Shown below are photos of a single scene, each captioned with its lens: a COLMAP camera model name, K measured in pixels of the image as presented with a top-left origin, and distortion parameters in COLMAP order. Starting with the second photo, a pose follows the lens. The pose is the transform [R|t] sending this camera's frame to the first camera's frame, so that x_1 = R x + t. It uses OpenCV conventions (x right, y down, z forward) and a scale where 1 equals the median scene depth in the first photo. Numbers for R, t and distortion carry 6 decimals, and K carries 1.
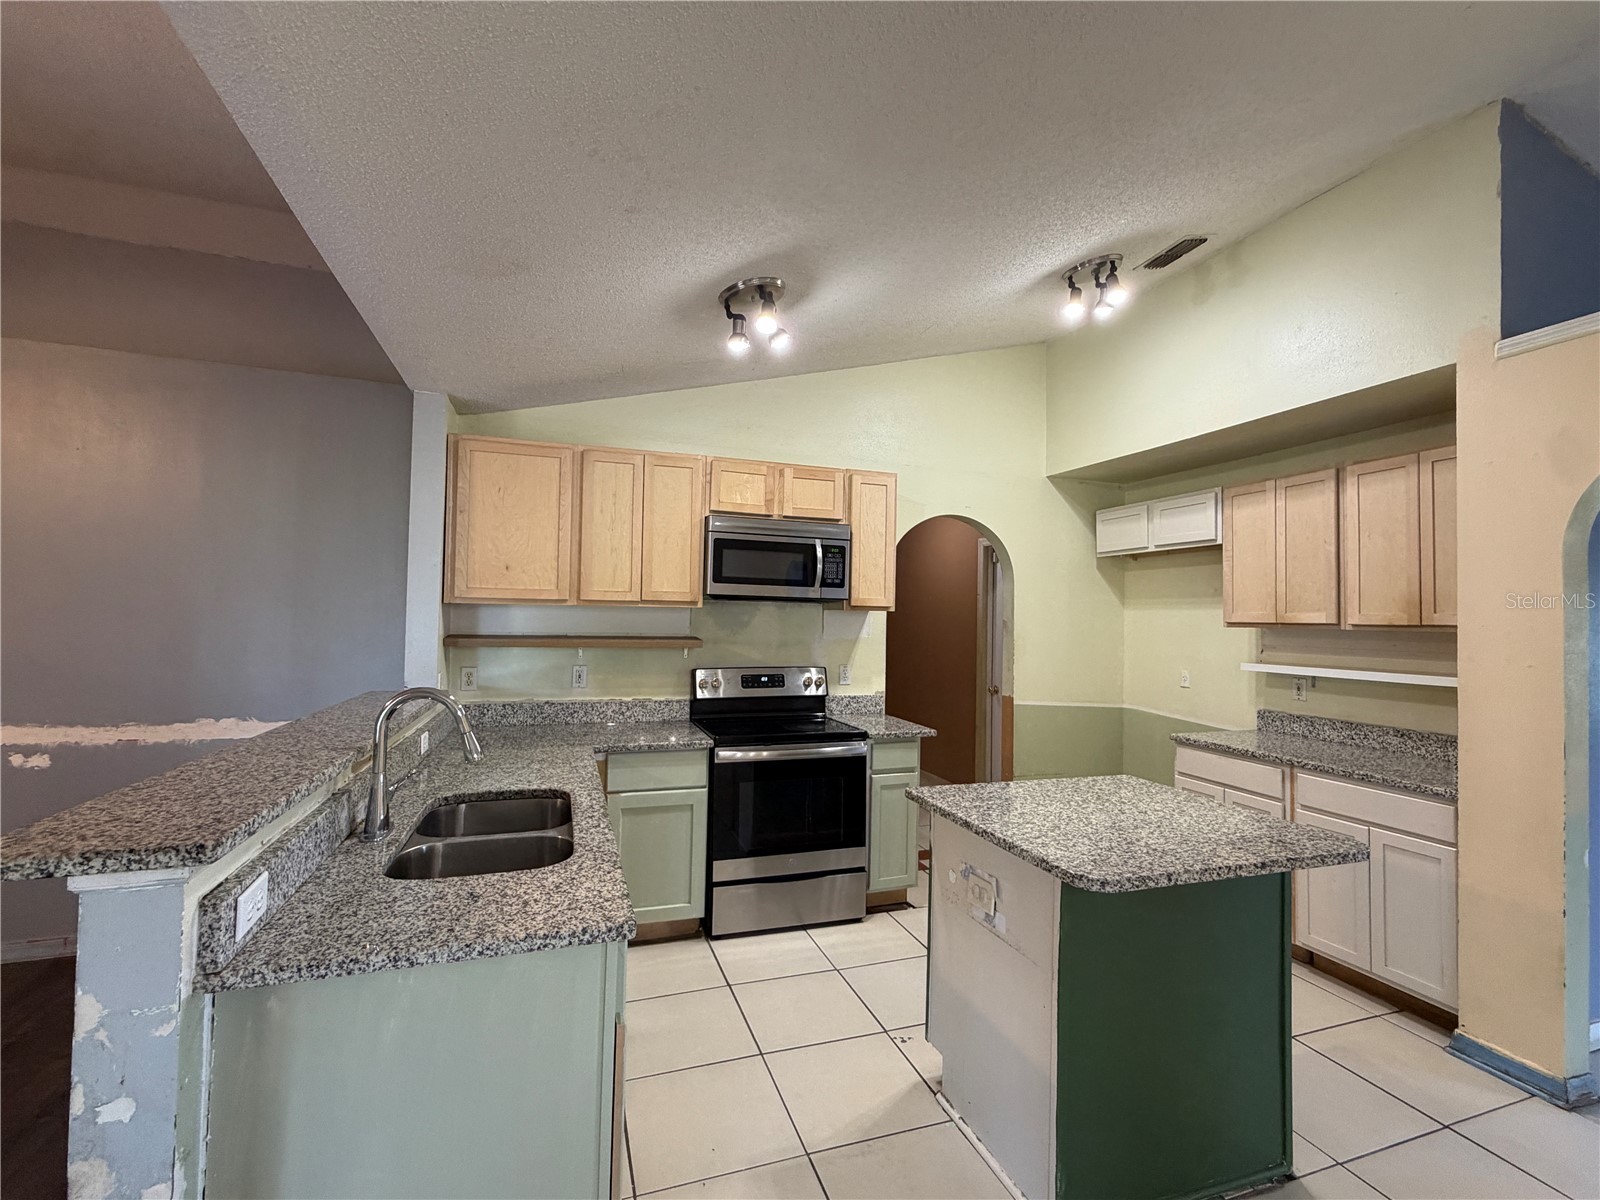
lens RADIAL K [[698.2, 0, 800.0], [0, 698.2, 600.0], [0, 0, 1]] dist [-0.001844, 0.000156]
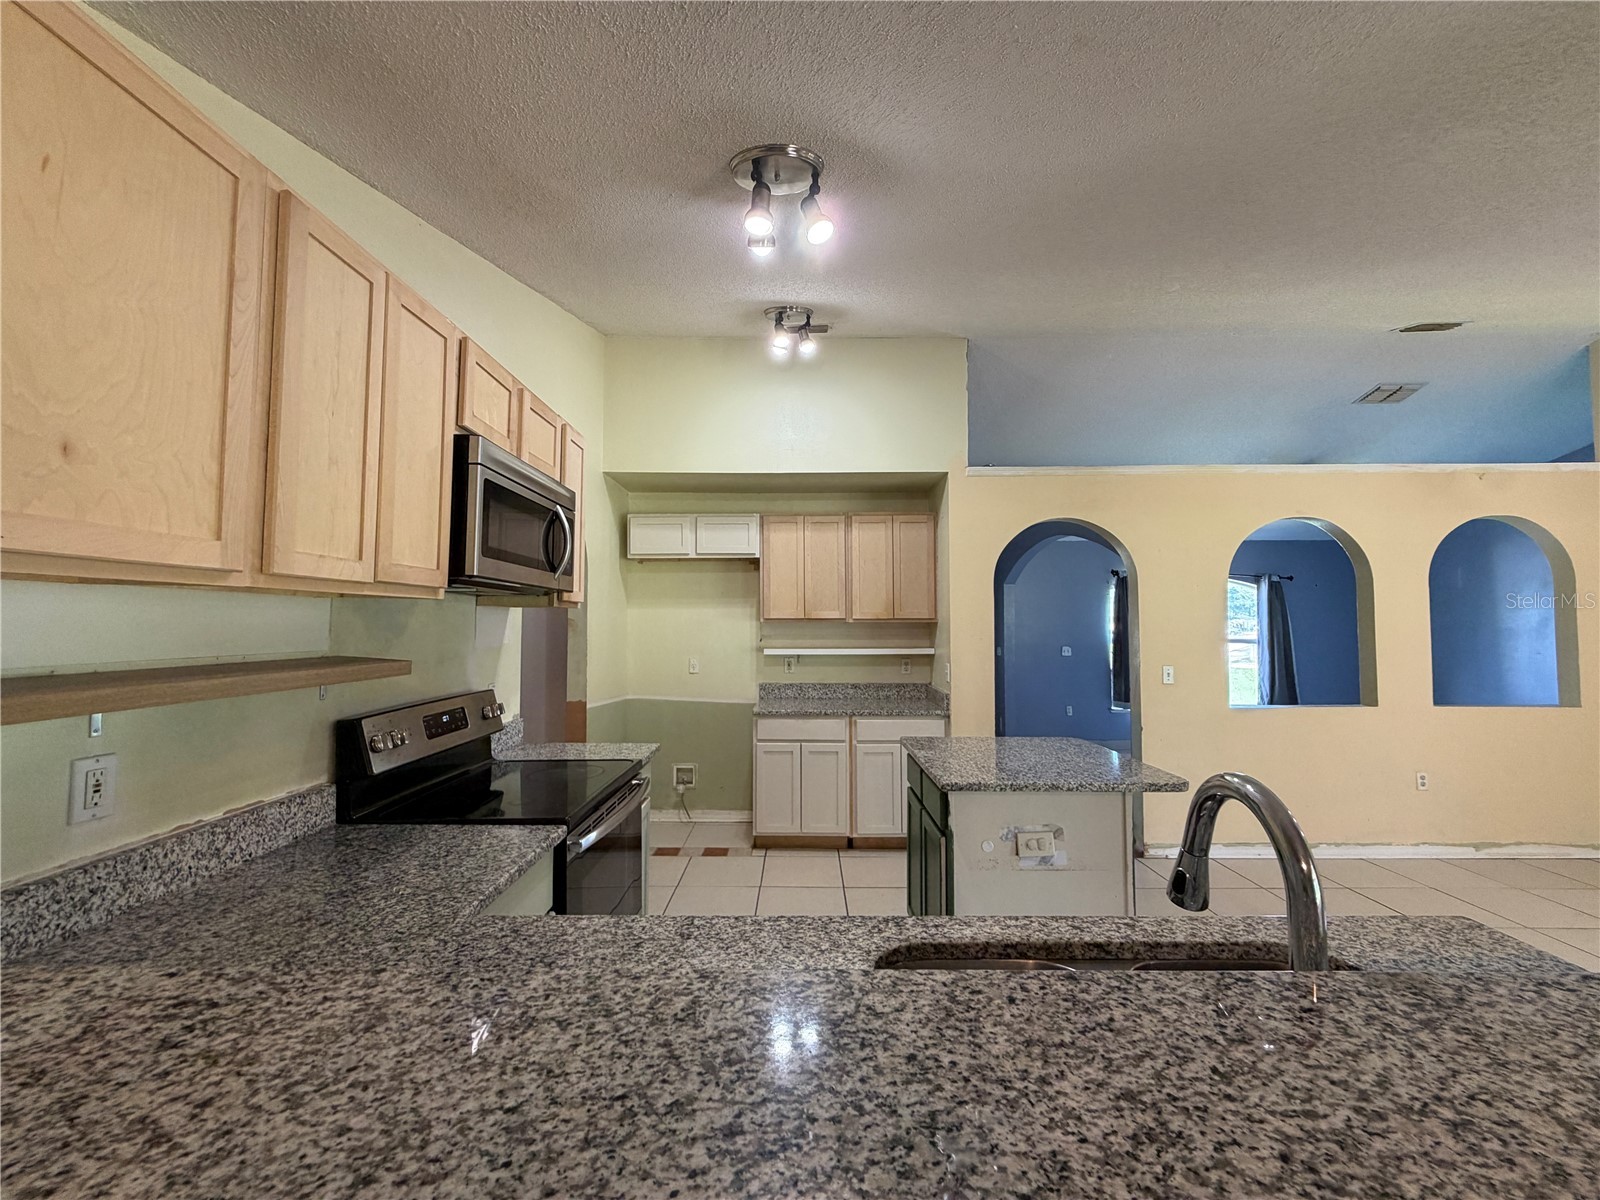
lens RADIAL K [[636.0, 0, 798.0], [0, 636.0, 599.9], [0, 0, 1]] dist [-0.000206, 0.000157]
pose [[0.337228, 0.018613, 0.941239, -0.555843], [-0.018650, 0.999740, -0.013088, 0.013487], [-0.941238, -0.013141, 0.337488, 0.619935]]
